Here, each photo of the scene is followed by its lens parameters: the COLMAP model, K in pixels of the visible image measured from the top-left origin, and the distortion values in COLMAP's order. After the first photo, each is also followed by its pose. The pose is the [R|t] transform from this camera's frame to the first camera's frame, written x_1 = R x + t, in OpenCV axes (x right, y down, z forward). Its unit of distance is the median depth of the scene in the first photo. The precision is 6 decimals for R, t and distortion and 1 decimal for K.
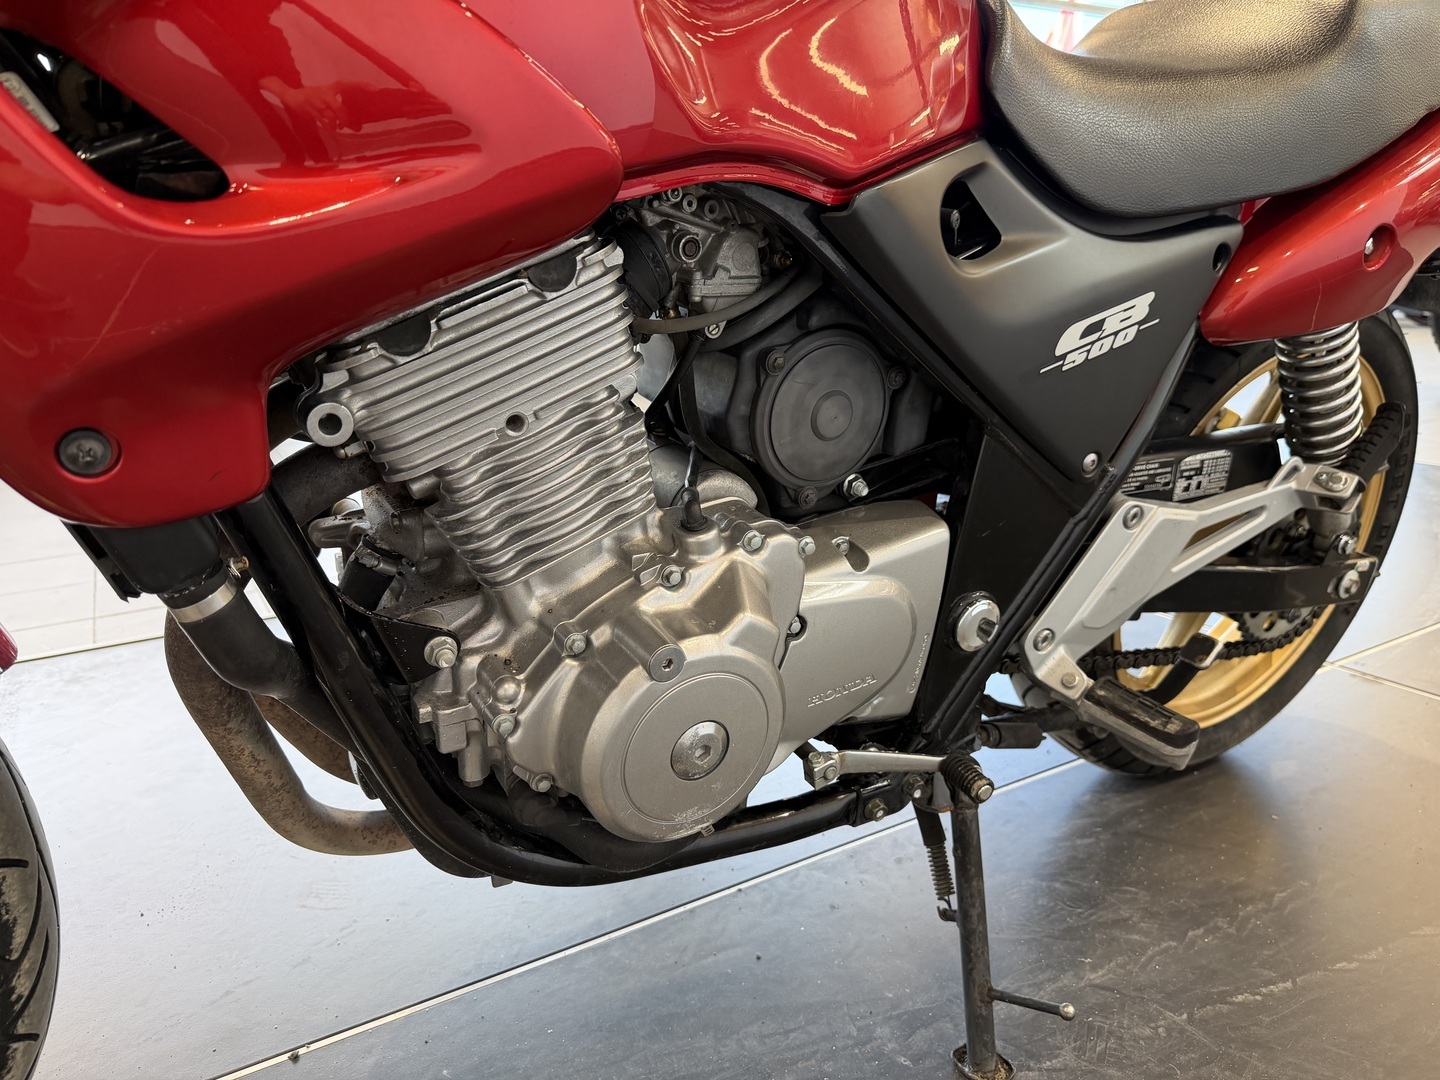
lens RADIAL K [[1027.2, 0, 720.0], [0, 1027.2, 540.0], [0, 0, 1]] dist [0.086482, -0.199821]
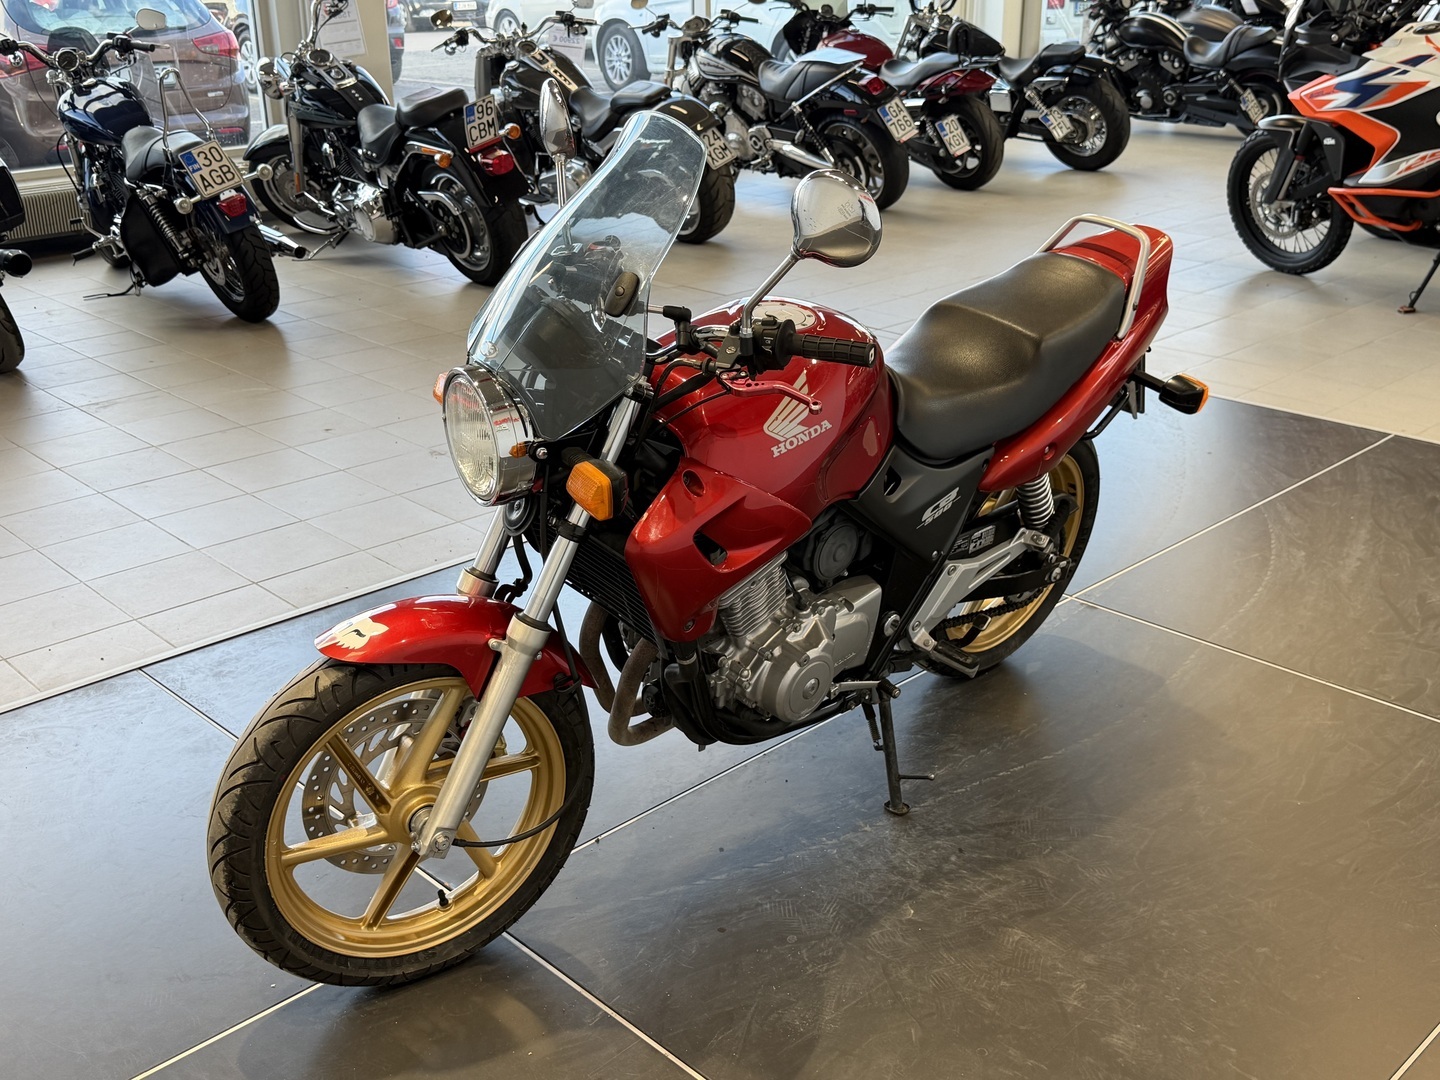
lens RADIAL K [[1485.4, 0, 720.0], [0, 1485.4, 540.0], [0, 0, 1]] dist [0.017100, 0.007609]
pose [[0.973198, -0.065074, 0.220569, -0.808081], [0.037760, 0.991328, 0.125866, -0.514061], [-0.226847, -0.114164, 0.967216, -2.022025]]
